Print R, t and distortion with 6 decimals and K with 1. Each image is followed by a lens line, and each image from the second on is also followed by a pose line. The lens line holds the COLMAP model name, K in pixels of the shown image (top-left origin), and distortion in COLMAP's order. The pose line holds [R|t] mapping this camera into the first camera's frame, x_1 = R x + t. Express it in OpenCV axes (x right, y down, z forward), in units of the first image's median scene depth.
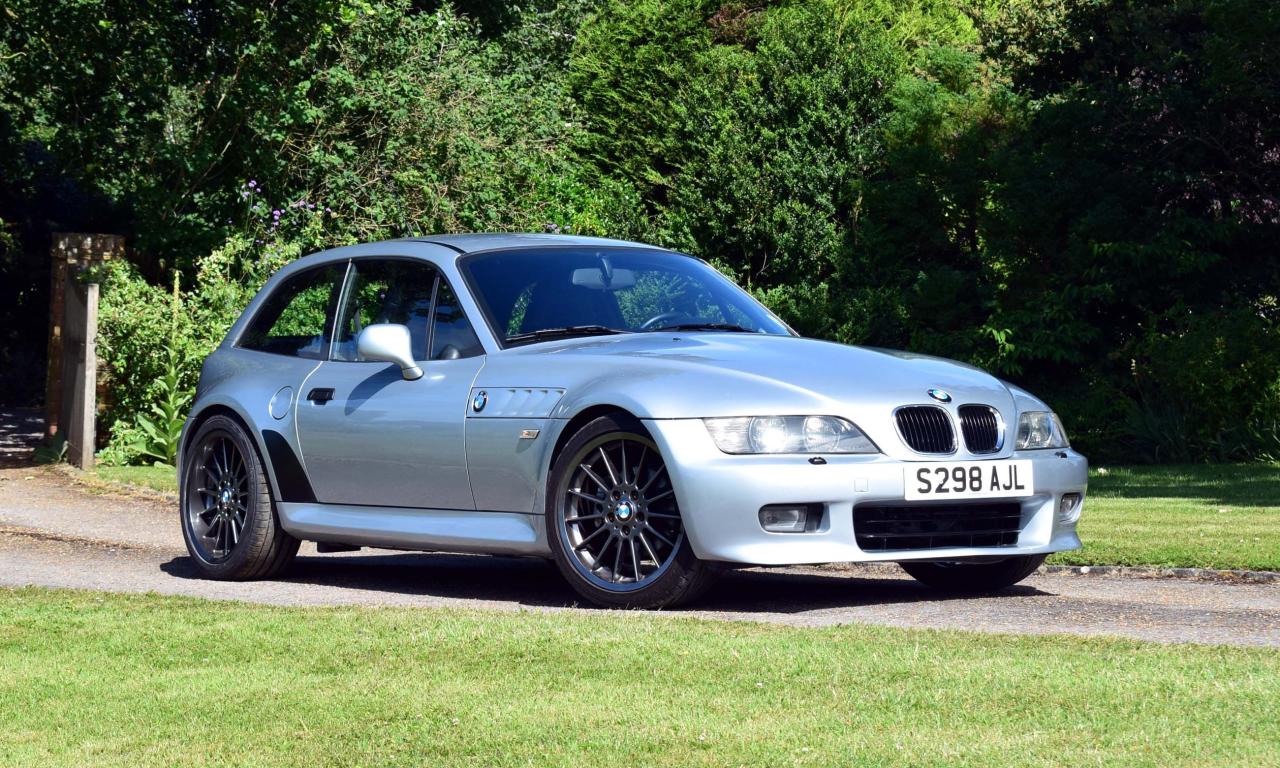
lens RADIAL K [[3276.5, 0, 532.4], [0, 3276.5, 382.2], [0, 0, 1]] dist [0.073226, 0.487045]
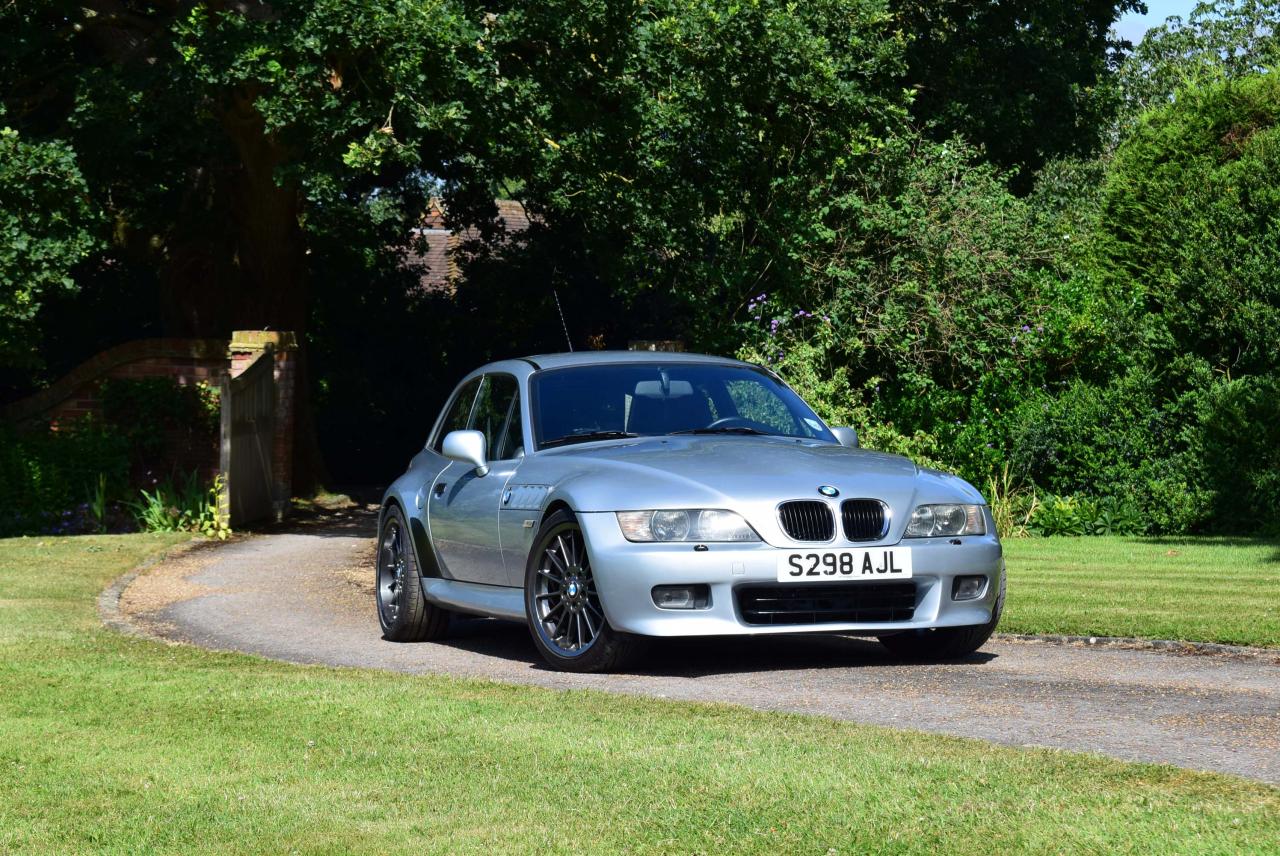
lens RADIAL K [[2851.4, 0, 637.8], [0, 2851.4, 452.2], [0, 0, 1]] dist [0.064034, 0.246904]
pose [[0.963825, -0.006671, -0.266453, 0.276980], [0.006539, 0.999978, -0.001384, -0.007390], [0.266457, -0.000409, 0.963847, 0.009896]]
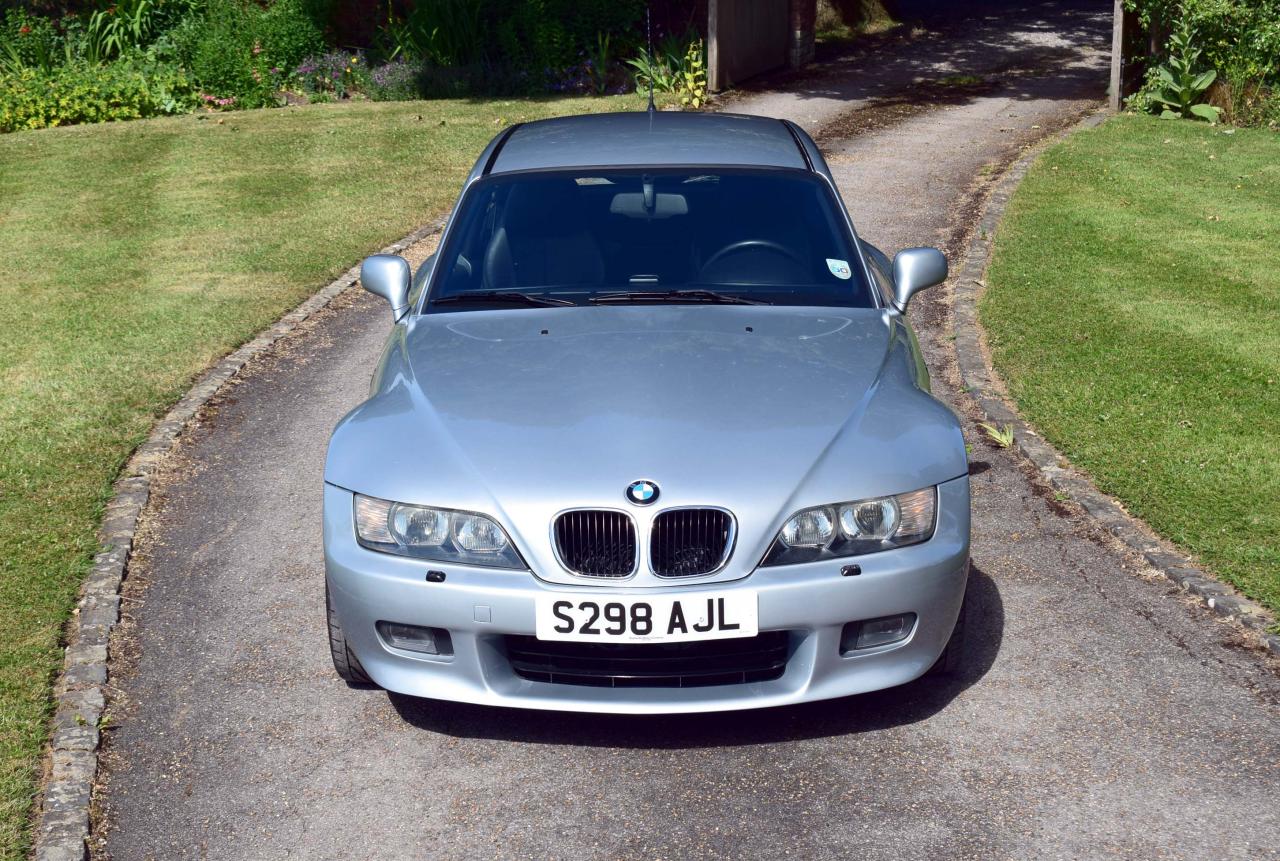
lens RADIAL K [[2282.1, 0, 640.0], [0, 2282.1, 430.5], [0, 0, 1]] dist [-0.002784, 0.101347]
pose [[0.822054, 0.126993, -0.555067, 0.349330], [0.014046, 0.969993, 0.242726, -0.115912], [0.569236, -0.207330, 0.795603, 0.494658]]
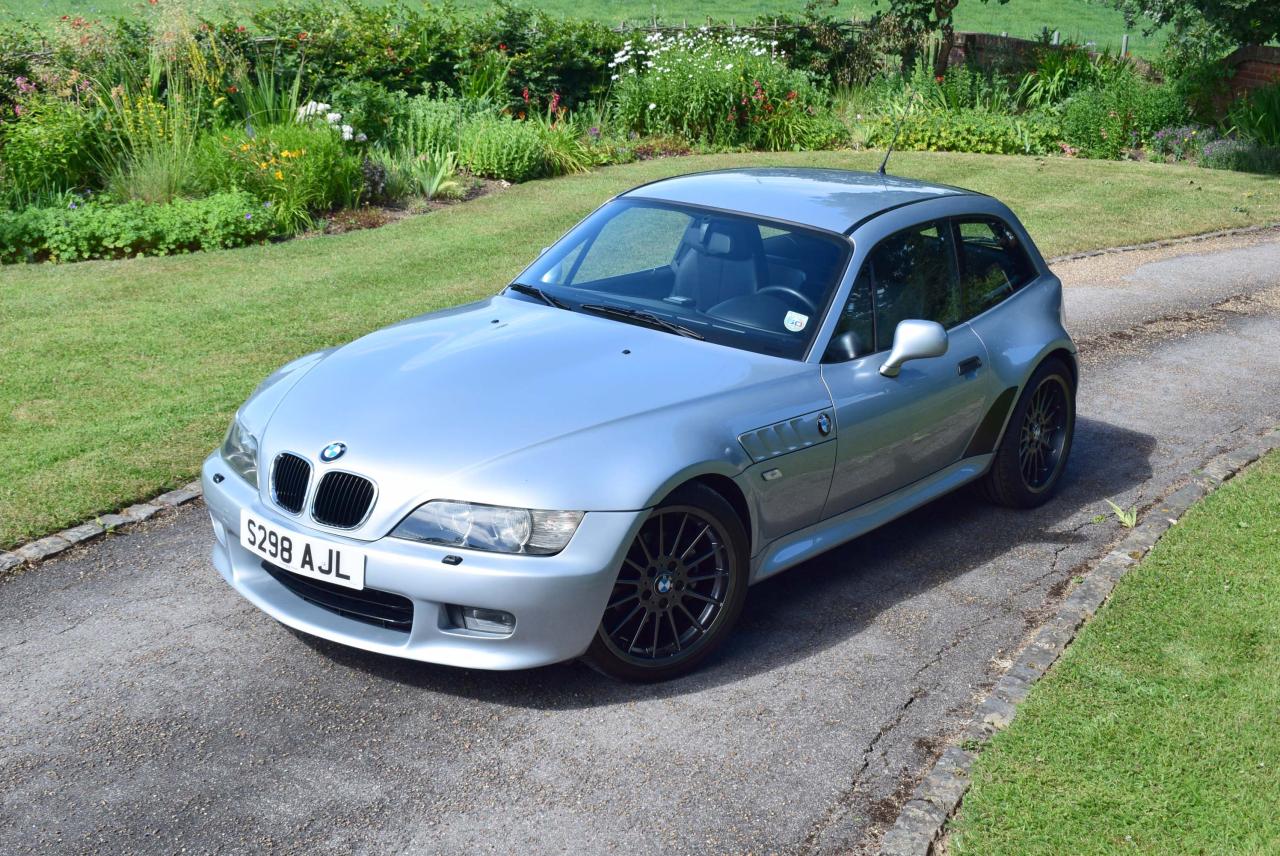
lens RADIAL K [[1623.2, 0, 640.0], [0, 1623.2, 428.0], [0, 0, 1]] dist [-0.042707, 0.002192]
pose [[0.320243, 0.286582, -0.902948, 0.472174], [-0.049379, 0.956899, 0.286192, -0.115519], [0.946048, -0.047065, 0.320592, 0.787305]]
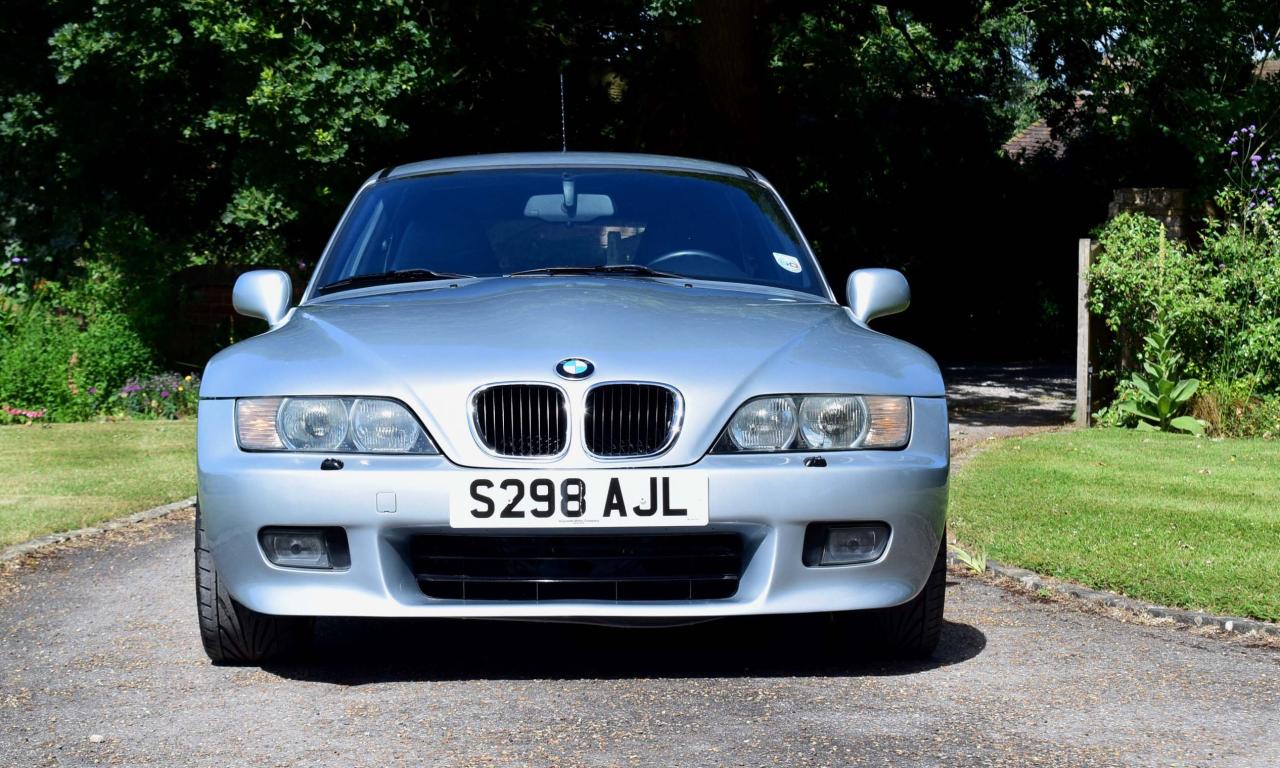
lens RADIAL K [[2770.7, 0, 612.4], [0, 2770.7, 344.8], [0, 0, 1]] dist [0.017446, 0.393802]
pose [[0.842674, 0.001842, -0.538421, 0.362402], [-0.000462, 0.999996, 0.002698, -0.001716], [0.538424, -0.002024, 0.842671, 0.454426]]
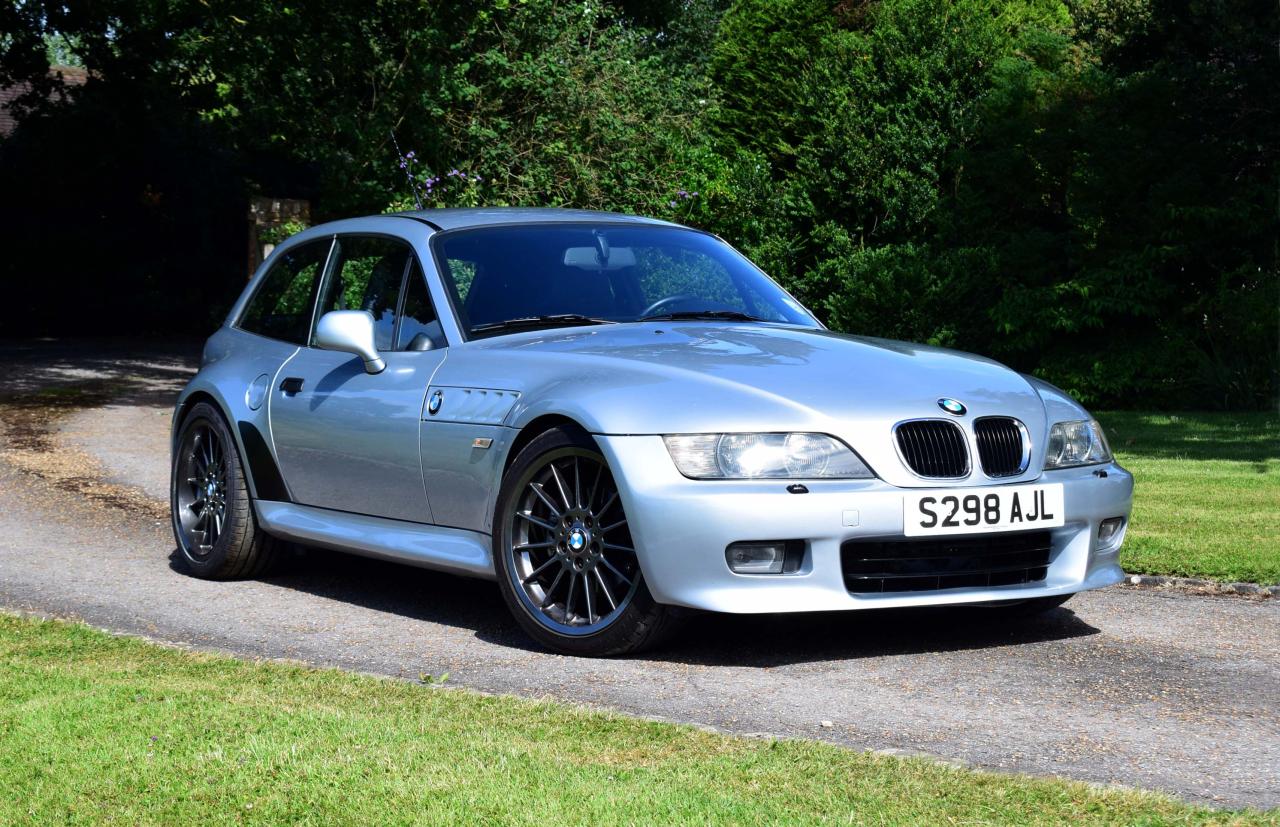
lens RADIAL K [[2459.0, 0, 608.5], [0, 2459.0, 443.2], [0, 0, 1]] dist [0.057099, -0.021626]
pose [[0.998217, 0.005271, -0.059463, 0.062698], [-0.001936, 0.998429, 0.056005, -0.018166], [0.059665, -0.055790, 0.996658, 0.312665]]
